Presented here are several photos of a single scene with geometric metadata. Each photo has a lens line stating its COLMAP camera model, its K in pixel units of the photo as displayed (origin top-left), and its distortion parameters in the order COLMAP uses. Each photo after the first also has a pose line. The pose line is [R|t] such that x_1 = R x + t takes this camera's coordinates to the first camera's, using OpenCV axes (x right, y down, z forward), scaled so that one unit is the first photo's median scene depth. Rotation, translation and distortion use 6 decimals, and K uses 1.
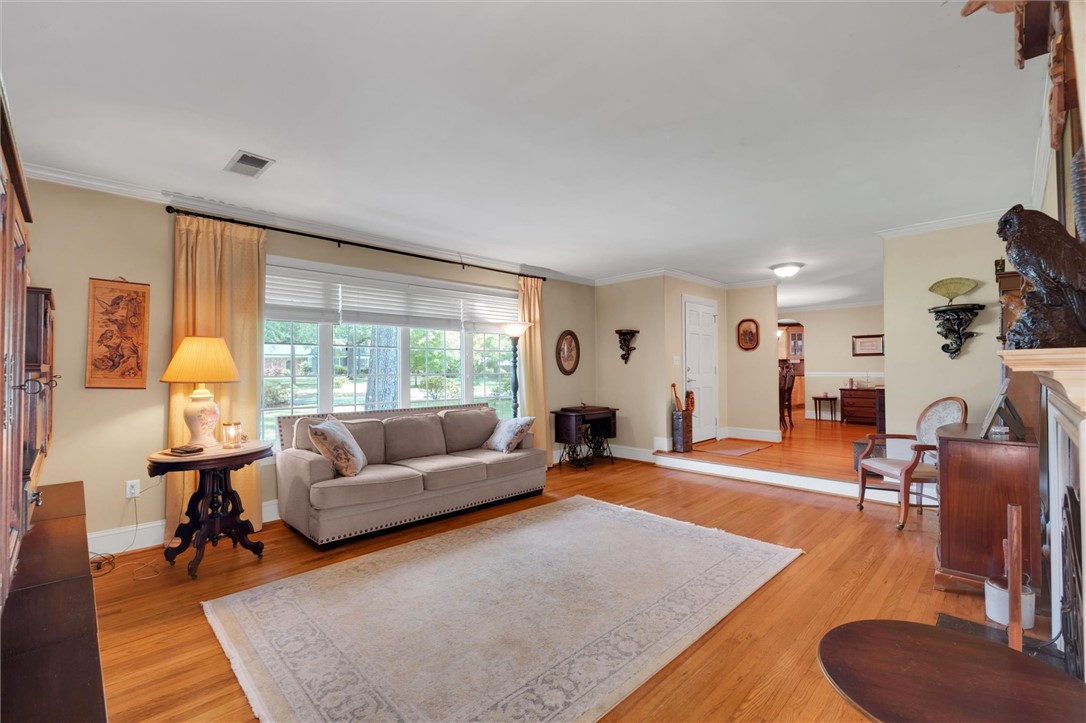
lens RADIAL K [[478.5, 0, 539.0], [0, 478.5, 360.8], [0, 0, 1]] dist [0.002604, 0.000182]
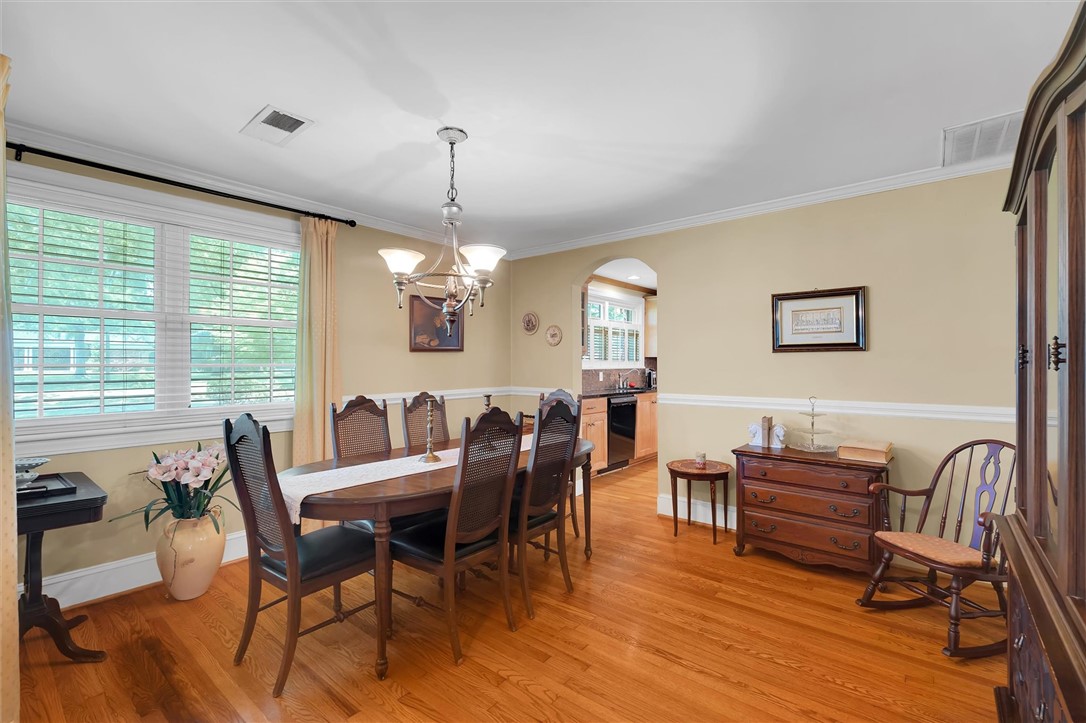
lens RADIAL K [[478.5, 0, 545.0], [0, 478.5, 362.2], [0, 0, 1]] dist [0.002604, 0.000182]
pose [[0.990058, 0.008968, 0.140373, 0.445853], [-0.011524, 0.999782, 0.017408, -0.006259], [-0.140186, -0.018853, 0.989946, 0.684327]]
